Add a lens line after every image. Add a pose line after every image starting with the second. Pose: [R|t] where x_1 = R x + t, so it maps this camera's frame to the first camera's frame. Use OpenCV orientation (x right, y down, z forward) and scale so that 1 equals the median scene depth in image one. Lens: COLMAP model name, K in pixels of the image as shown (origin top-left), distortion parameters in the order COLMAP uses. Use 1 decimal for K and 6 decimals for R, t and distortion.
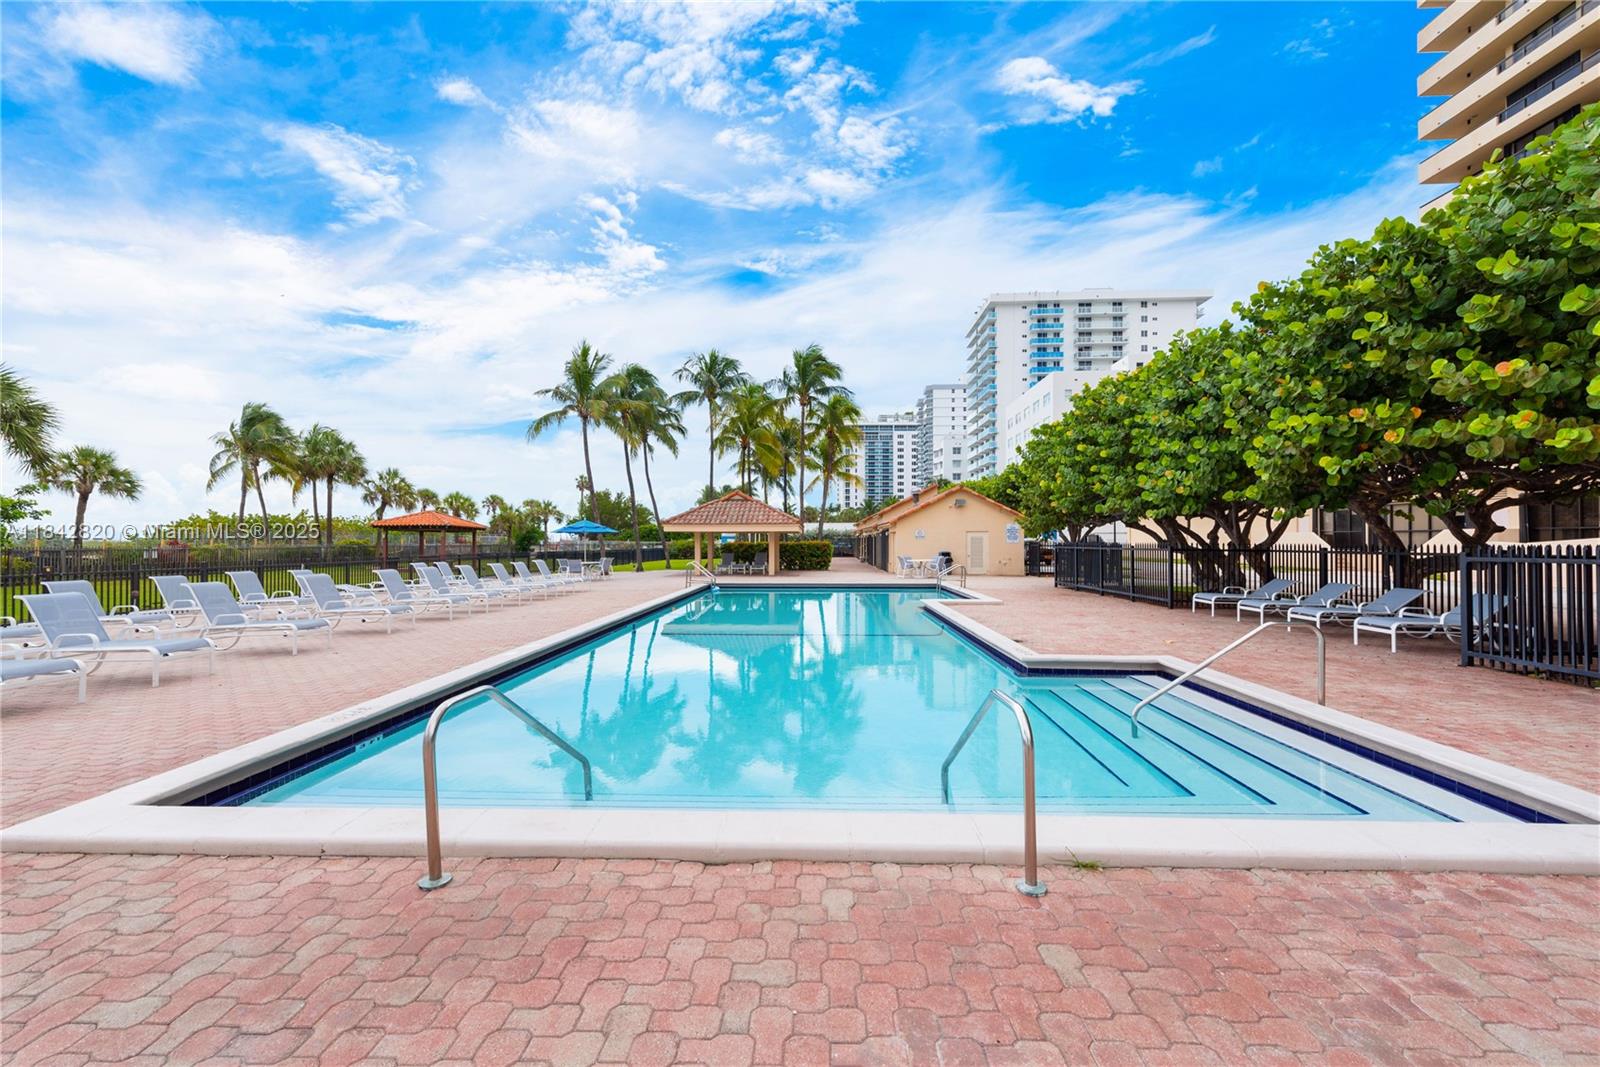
lens RADIAL K [[629.8, 0, 806.5], [0, 629.8, 538.6], [0, 0, 1]] dist [0.001166, 0.000379]
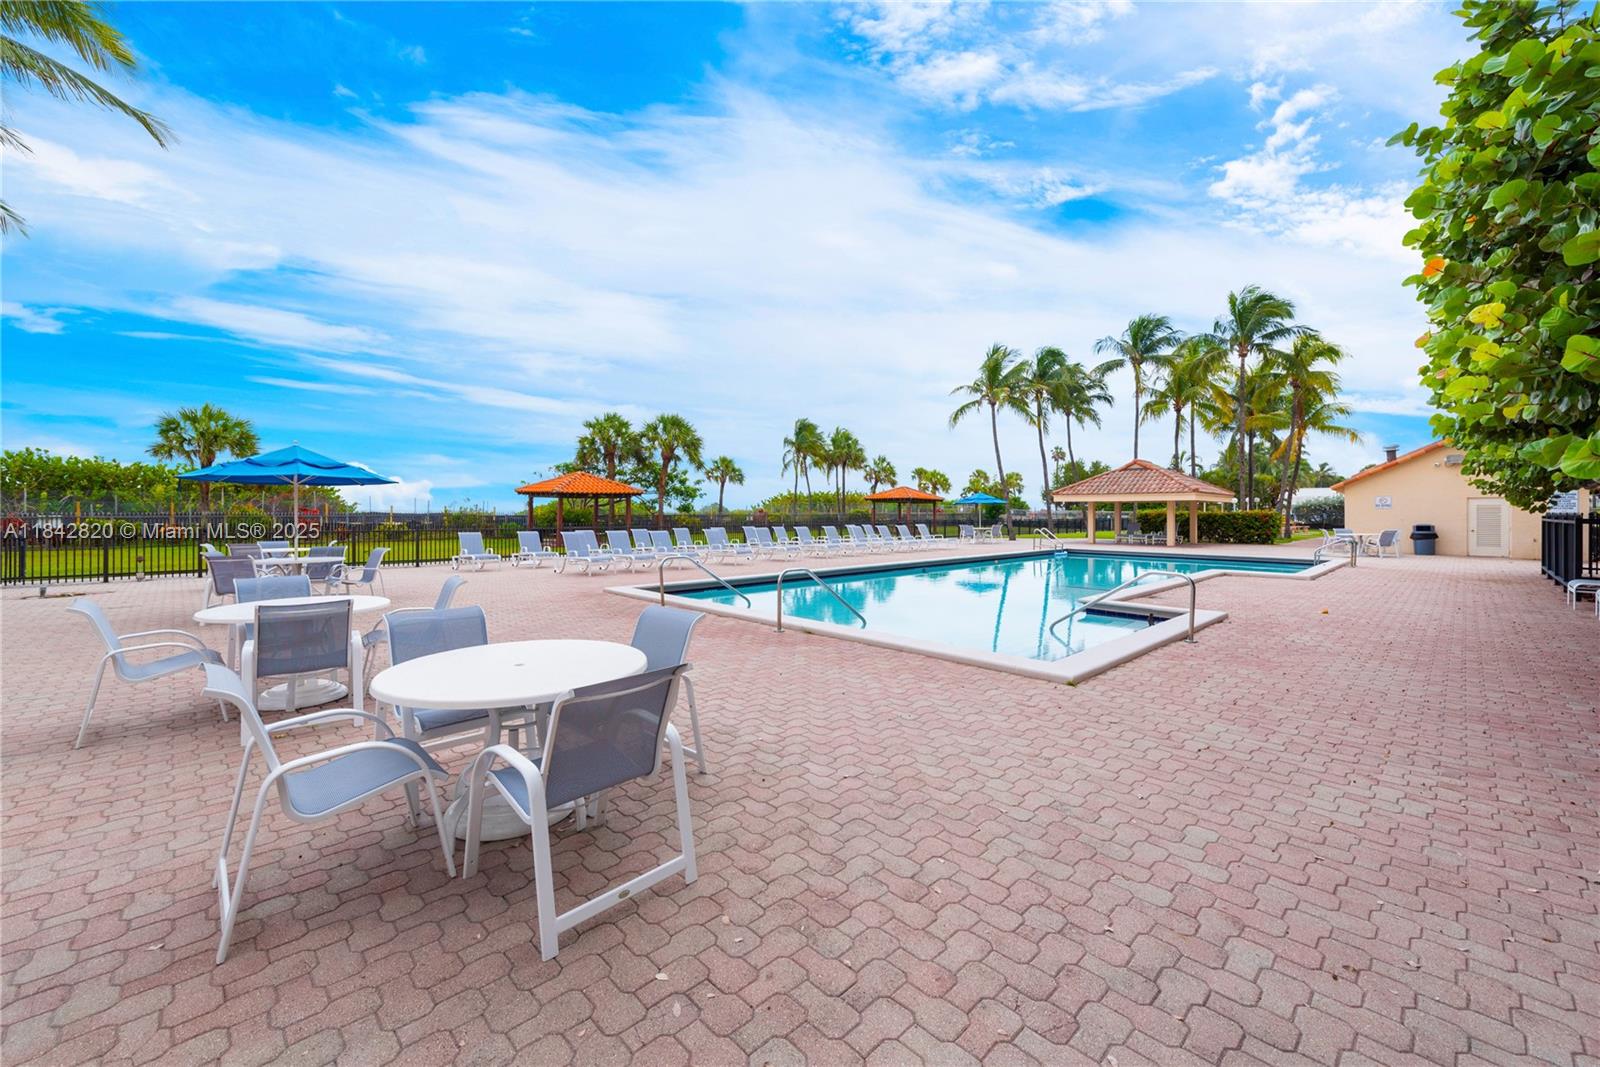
lens RADIAL K [[629.8, 0, 803.5], [0, 629.8, 528.3], [0, 0, 1]] dist [0.001166, 0.000379]
pose [[0.697002, 0.023299, -0.716690, 0.197398], [0.000184, 0.999466, 0.032671, -0.000413], [0.717069, -0.022904, 0.696626, -0.053934]]
